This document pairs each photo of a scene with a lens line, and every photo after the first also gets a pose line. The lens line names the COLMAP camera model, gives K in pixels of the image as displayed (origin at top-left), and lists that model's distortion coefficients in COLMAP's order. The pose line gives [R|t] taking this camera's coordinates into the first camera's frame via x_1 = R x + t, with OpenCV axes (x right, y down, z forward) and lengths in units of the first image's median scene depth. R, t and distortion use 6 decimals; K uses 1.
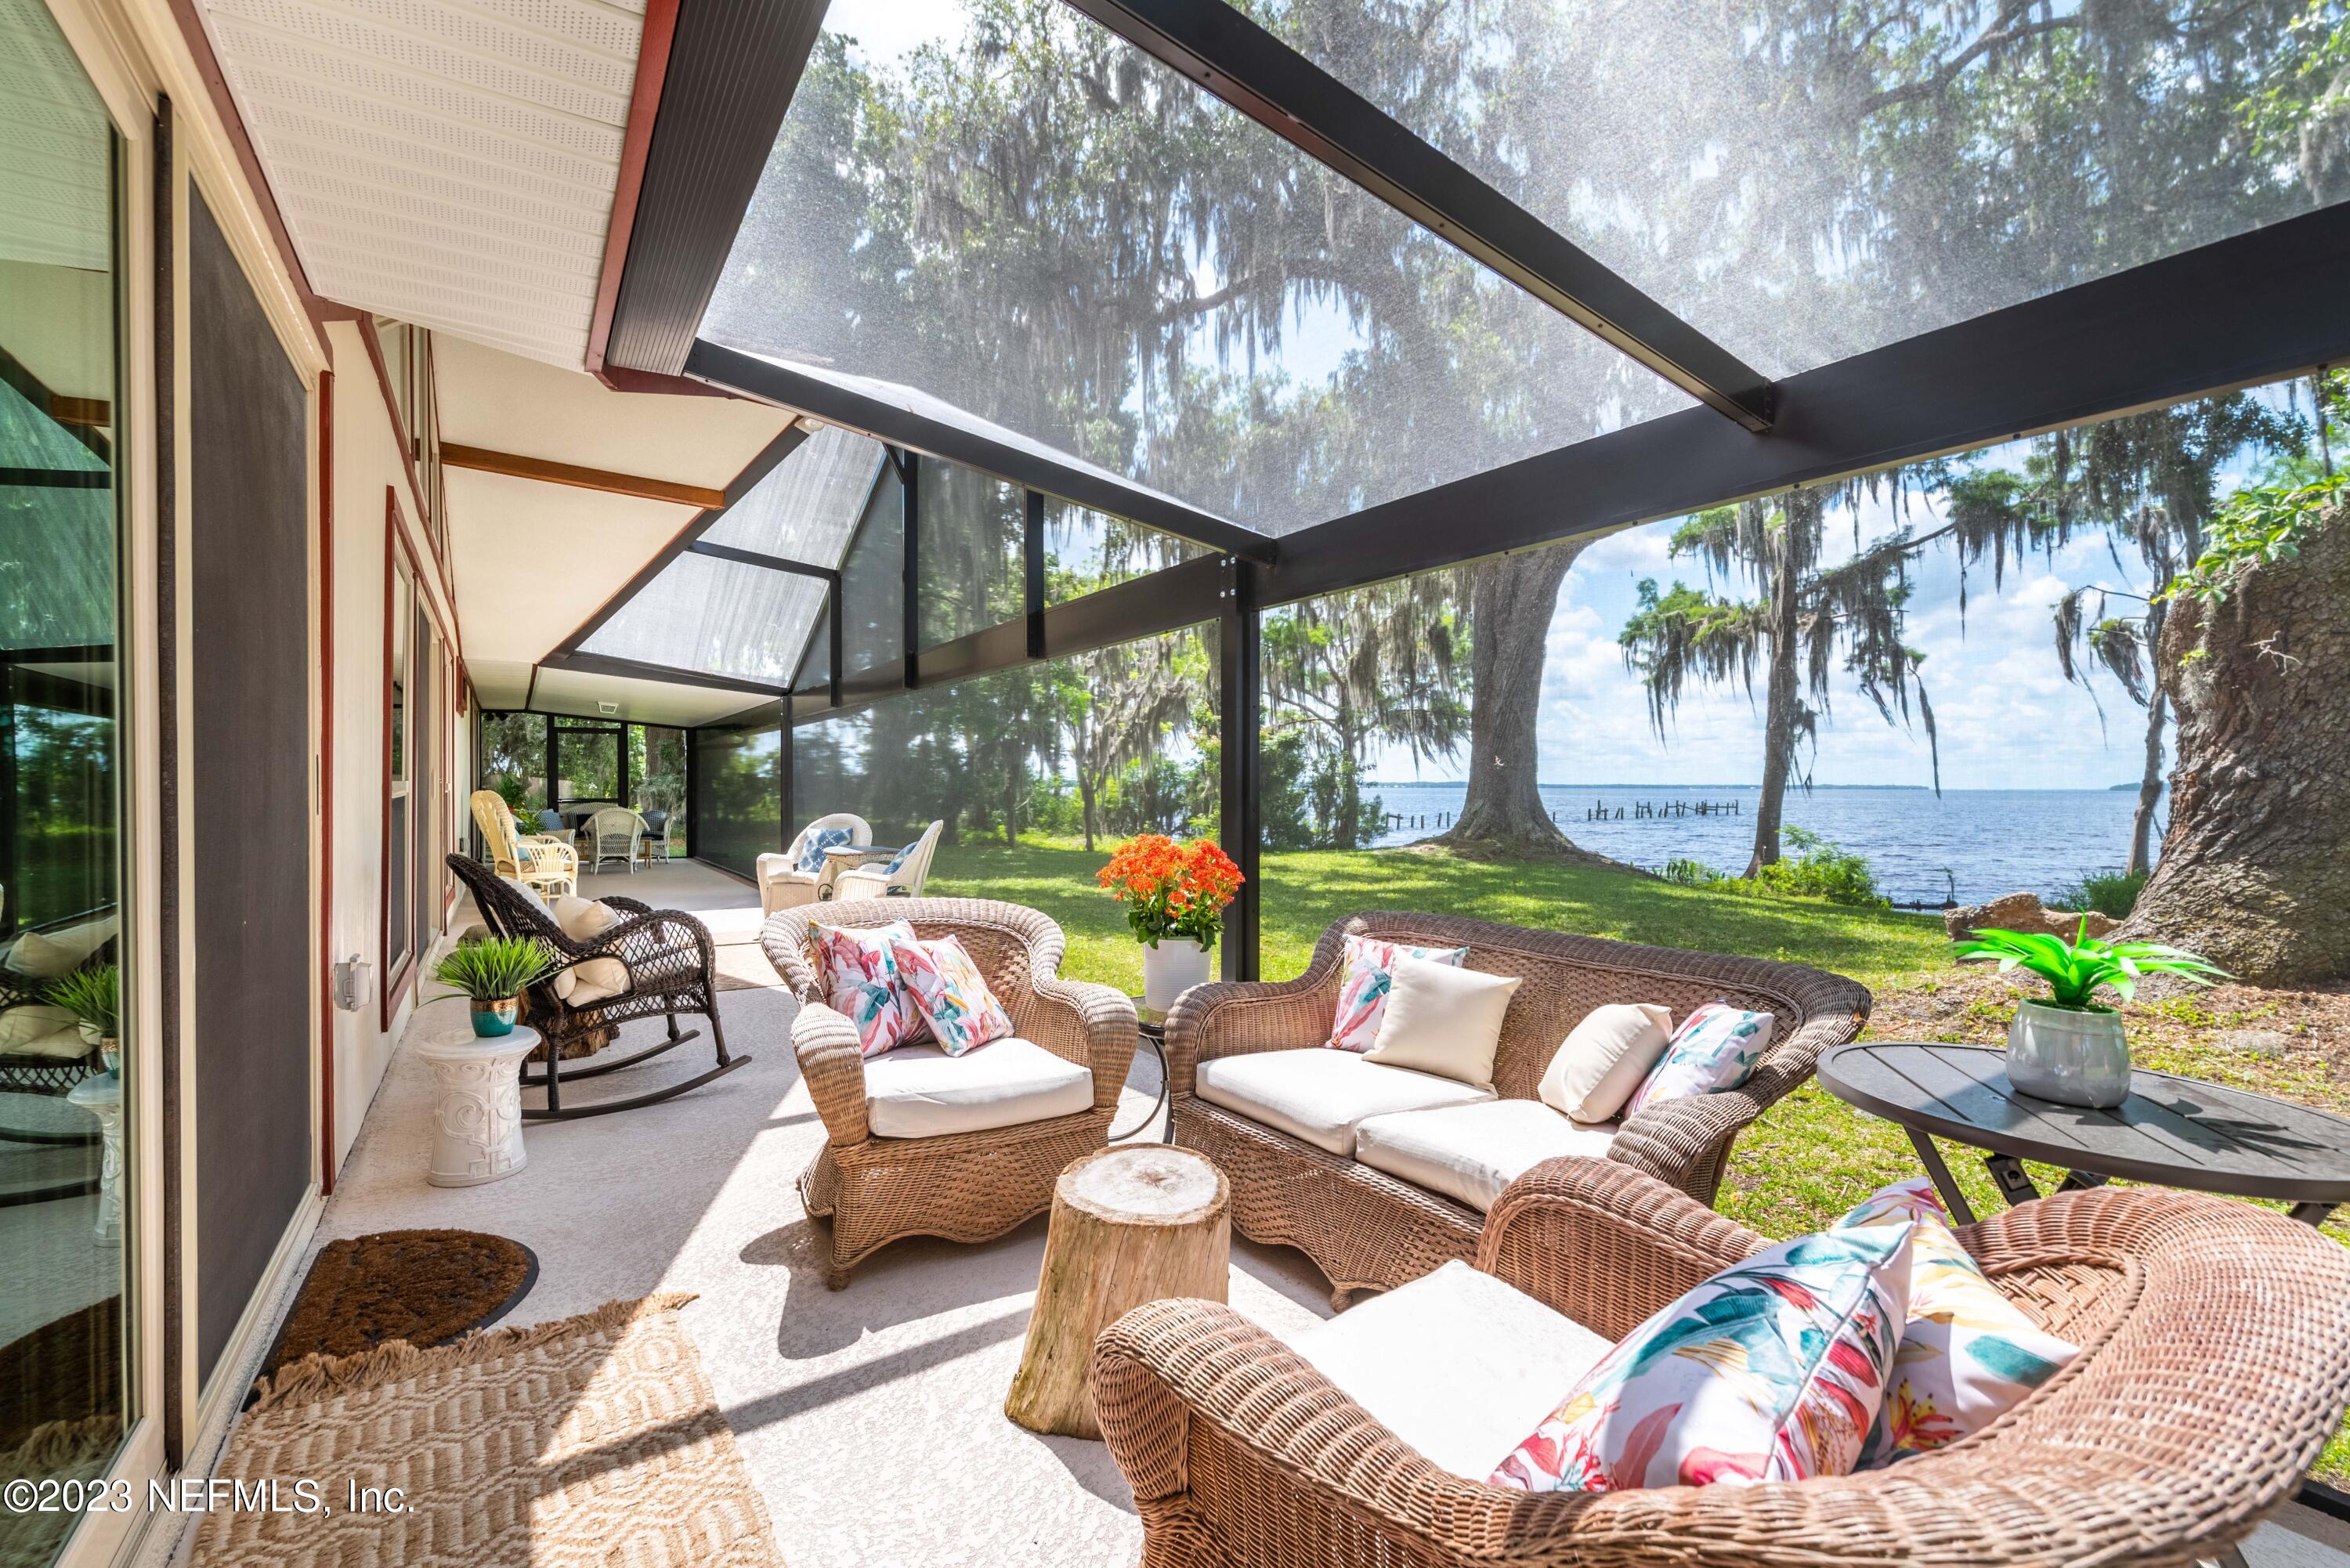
lens RADIAL K [[1009.8, 0, 1172.1], [0, 1009.8, 789.8], [0, 0, 1]] dist [-0.000136, -0.000055]
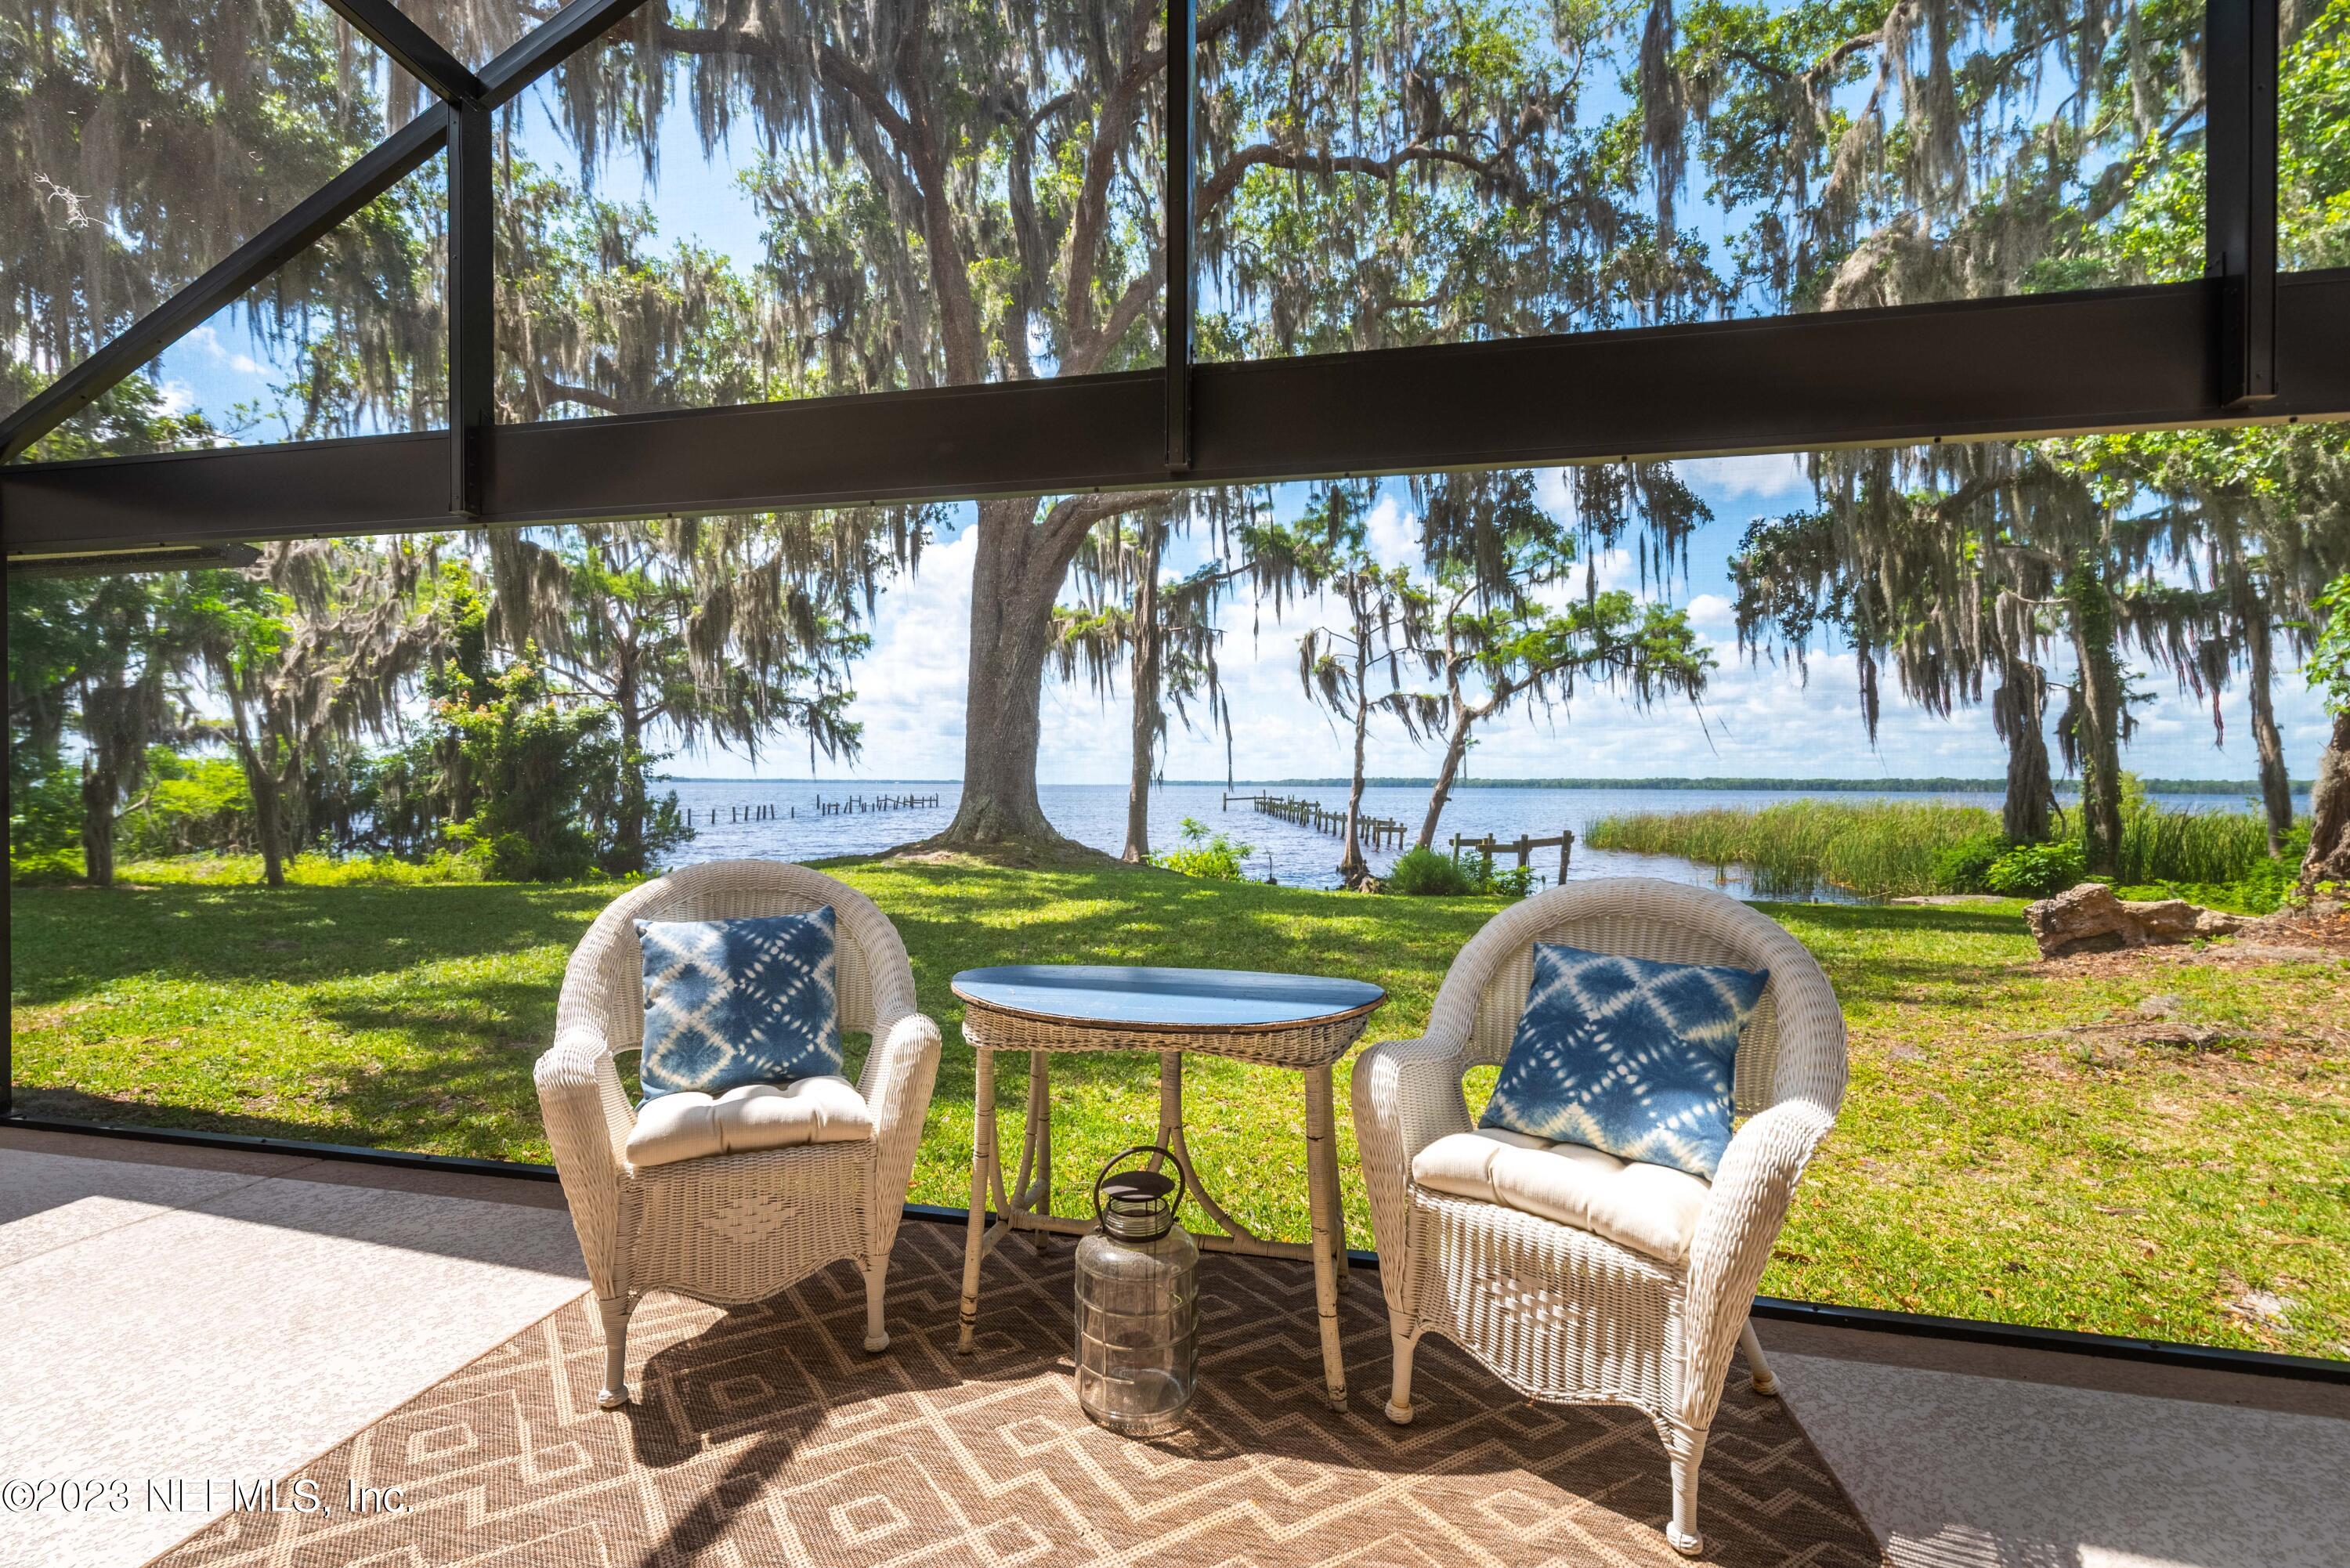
lens RADIAL K [[1009.8, 0, 1176.5], [0, 1009.8, 792.7], [0, 0, 1]] dist [-0.000136, -0.000055]
pose [[0.724449, -0.002117, 0.689326, -0.109136], [-0.002915, 0.999977, 0.006134, 0.000979], [-0.689323, -0.006453, 0.724426, 0.188144]]
